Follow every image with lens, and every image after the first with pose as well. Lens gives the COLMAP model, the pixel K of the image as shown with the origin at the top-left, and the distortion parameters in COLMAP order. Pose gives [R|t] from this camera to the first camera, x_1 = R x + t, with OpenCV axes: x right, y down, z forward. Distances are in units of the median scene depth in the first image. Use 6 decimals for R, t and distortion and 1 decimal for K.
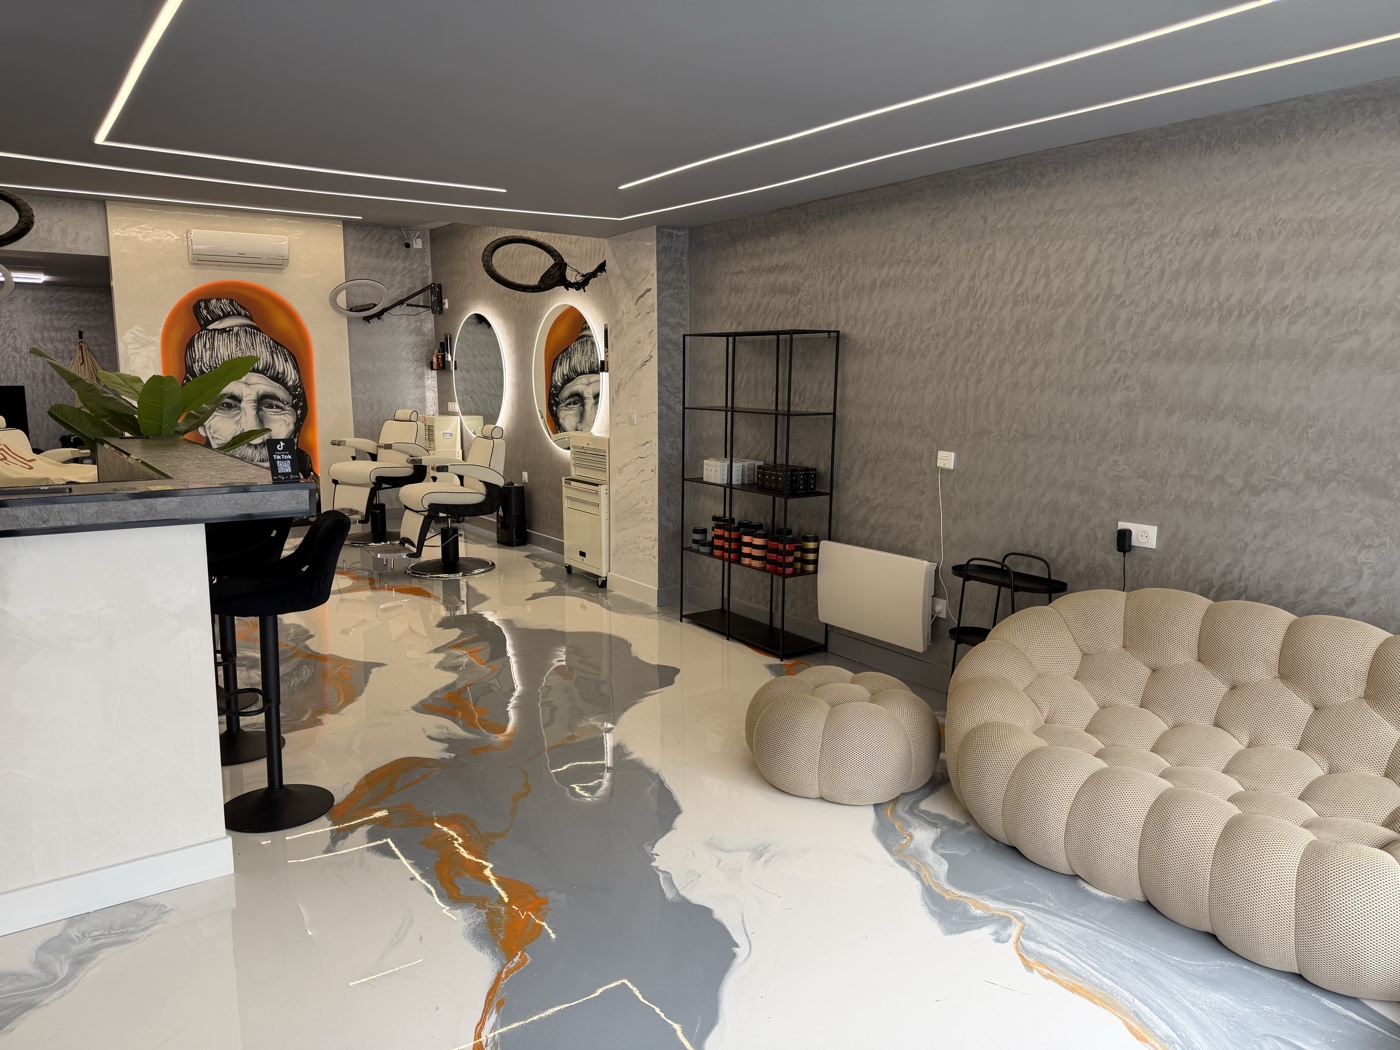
lens RADIAL K [[978.7, 0, 697.5], [0, 978.7, 518.6], [0, 0, 1]] dist [0.071873, -0.099263]
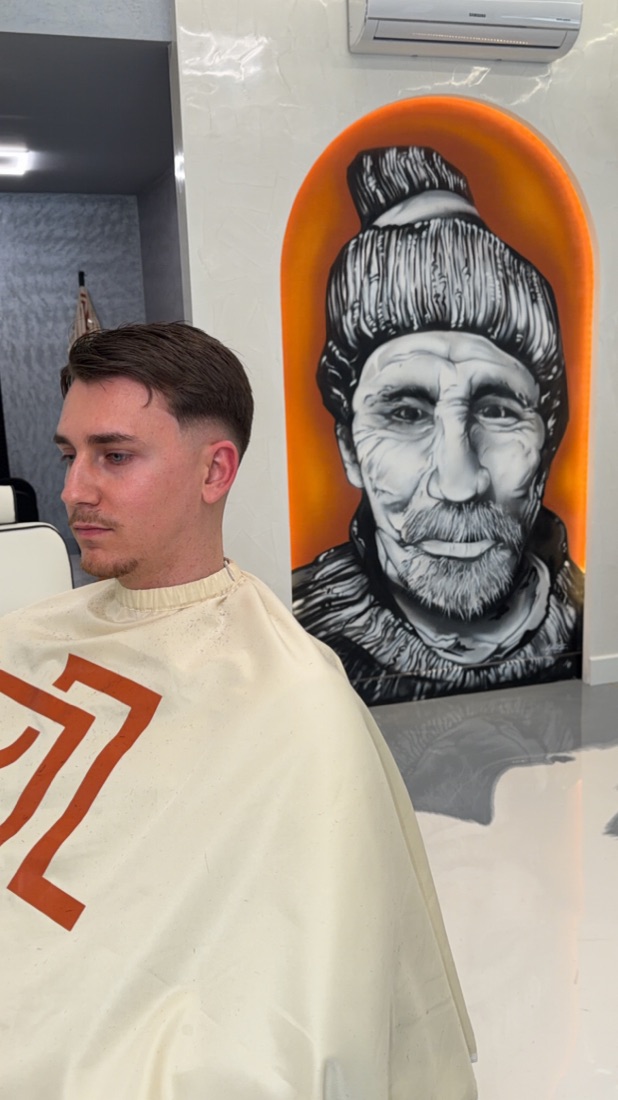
lens RADIAL K [[1031.3, 0, 311.3], [0, 1031.3, 558.1], [0, 0, 1]] dist [0.071926, 0.000000]
pose [[0.950182, 0.033776, -0.309861, -0.793852], [-0.012054, 0.997350, 0.071750, -0.177651], [0.311464, -0.064441, 0.948071, 1.197796]]
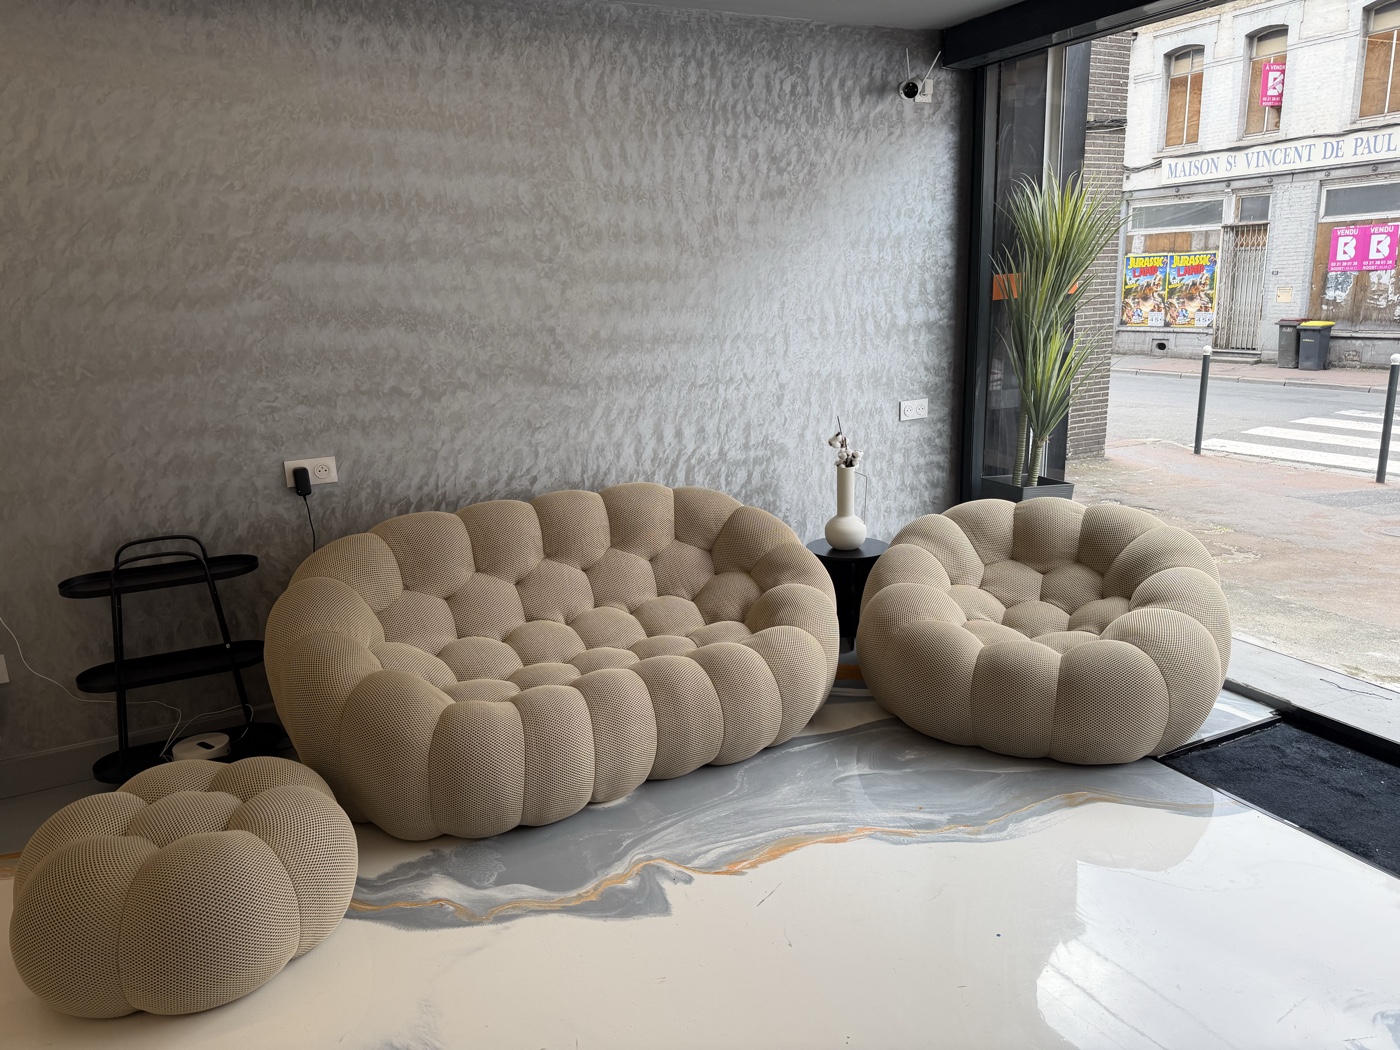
lens RADIAL K [[978.7, 0, 695.2], [0, 978.7, 527.7], [0, 0, 1]] dist [0.071873, -0.099263]
pose [[0.105702, -0.239996, 0.965002, -0.316991], [0.181243, 0.958833, 0.218609, -0.057023], [-0.977741, 0.151793, 0.144848, 0.506872]]
